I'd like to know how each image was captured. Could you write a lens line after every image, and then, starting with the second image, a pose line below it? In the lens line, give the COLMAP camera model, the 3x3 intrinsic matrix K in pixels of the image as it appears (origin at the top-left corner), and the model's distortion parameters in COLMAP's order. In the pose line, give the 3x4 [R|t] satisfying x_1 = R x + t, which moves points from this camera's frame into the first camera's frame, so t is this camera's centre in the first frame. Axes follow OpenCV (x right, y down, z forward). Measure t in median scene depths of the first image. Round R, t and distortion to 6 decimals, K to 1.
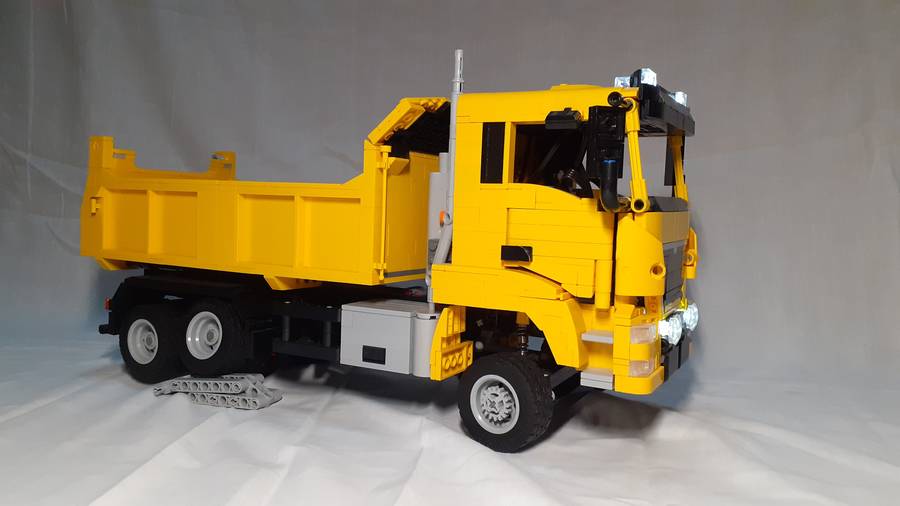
lens RADIAL K [[709.8, 0, 450.0], [0, 709.8, 253.0], [0, 0, 1]] dist [0.060236, -0.005904]
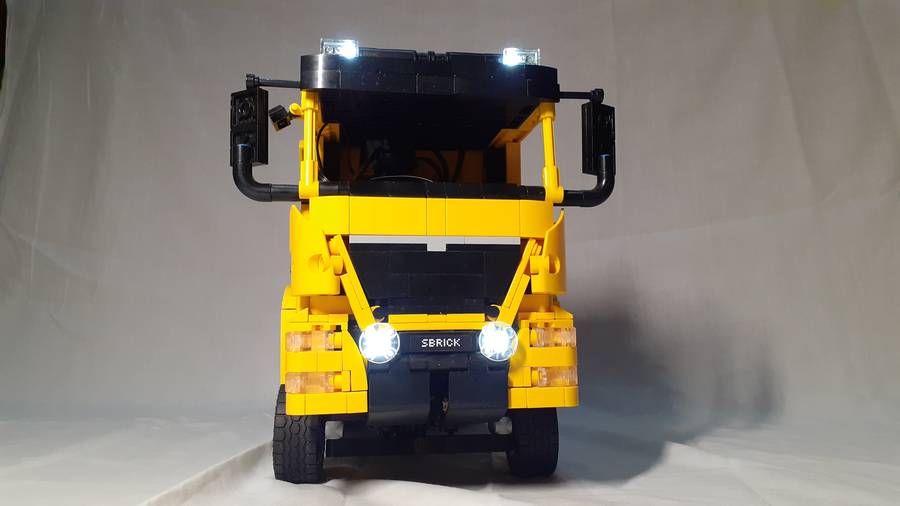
lens RADIAL K [[709.8, 0, 450.0], [0, 709.8, 253.0], [0, 0, 1]] dist [0.060236, -0.005904]
pose [[0.620839, -0.109407, -0.776266, 0.877207], [-0.035580, 0.985261, -0.167319, 0.124432], [0.783130, 0.131498, 0.607796, 0.526595]]
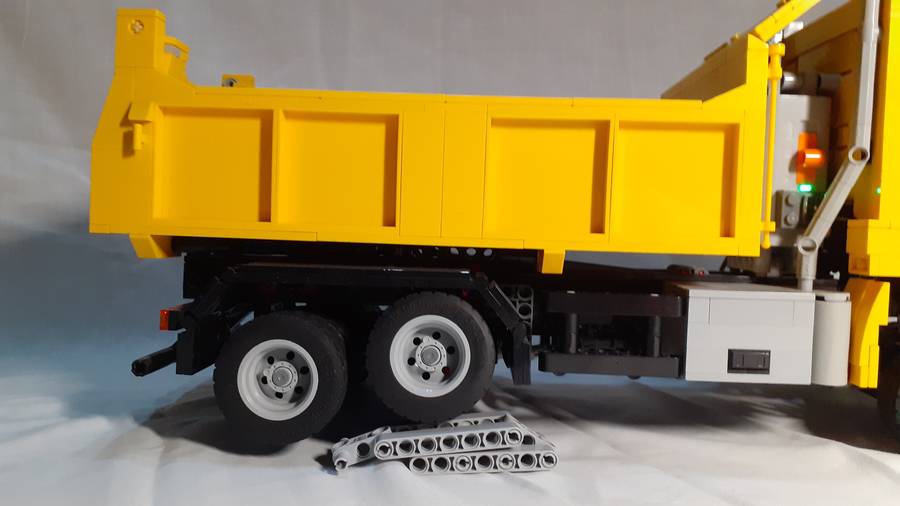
lens RADIAL K [[709.8, 0, 450.0], [0, 709.8, 253.0], [0, 0, 1]] dist [0.060236, -0.005904]
pose [[0.893960, -0.018568, 0.447762, -0.667891], [0.028287, 0.999487, -0.015028, 0.045070], [-0.447253, 0.026100, 0.894027, 0.533232]]
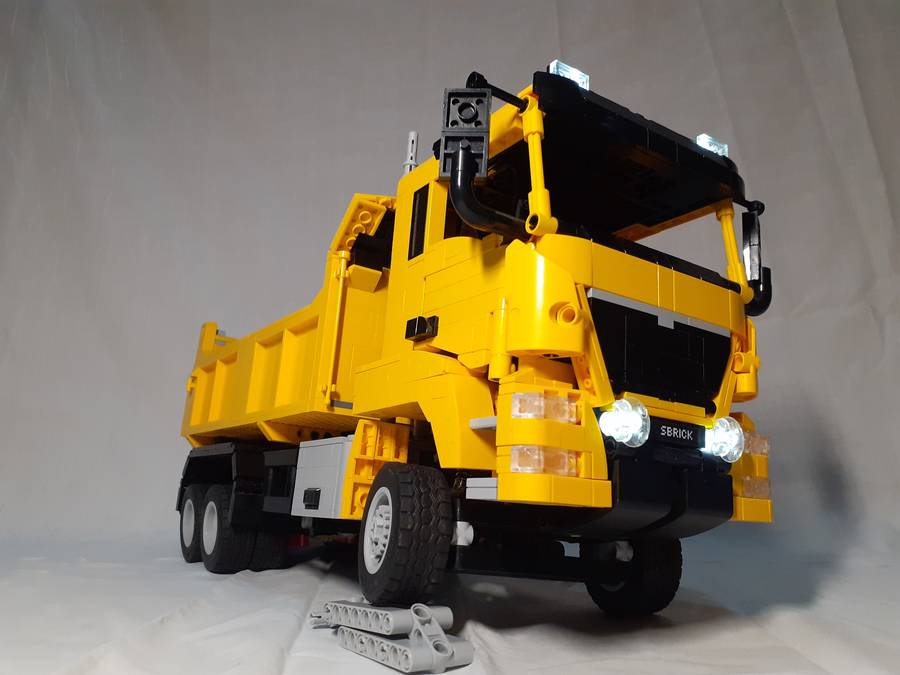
lens RADIAL K [[708.9, 0, 453.0], [0, 708.9, 341.6], [0, 0, 1]] dist [0.071532, -0.073559]
pose [[0.886506, -0.084767, -0.454886, 0.420351], [-0.073564, 0.944754, -0.319417, 0.226318], [0.456832, 0.316628, 0.831295, 0.359057]]
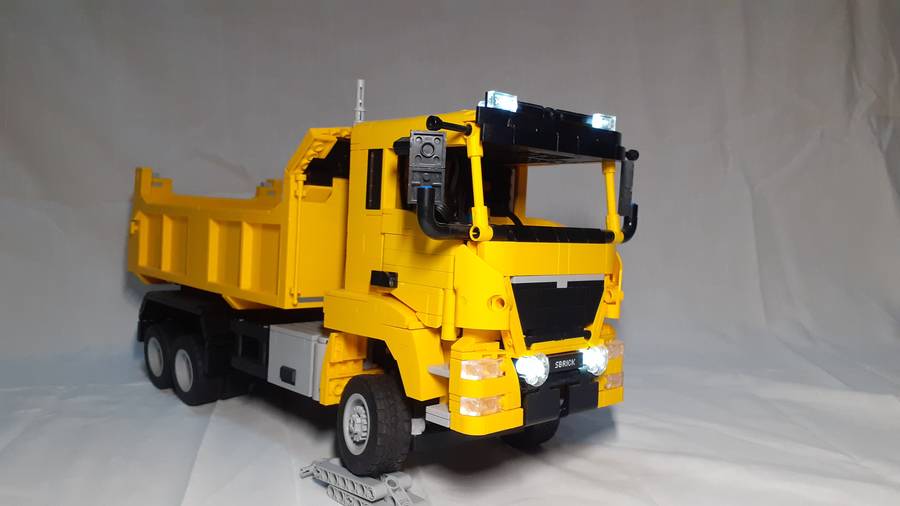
lens RADIAL K [[709.8, 0, 450.0], [0, 709.8, 253.0], [0, 0, 1]] dist [0.060236, -0.005904]
pose [[0.950955, 0.024139, -0.308385, 0.440363], [-0.040144, 0.998150, -0.045660, 0.003880], [0.306713, 0.055800, 0.950165, 0.078893]]
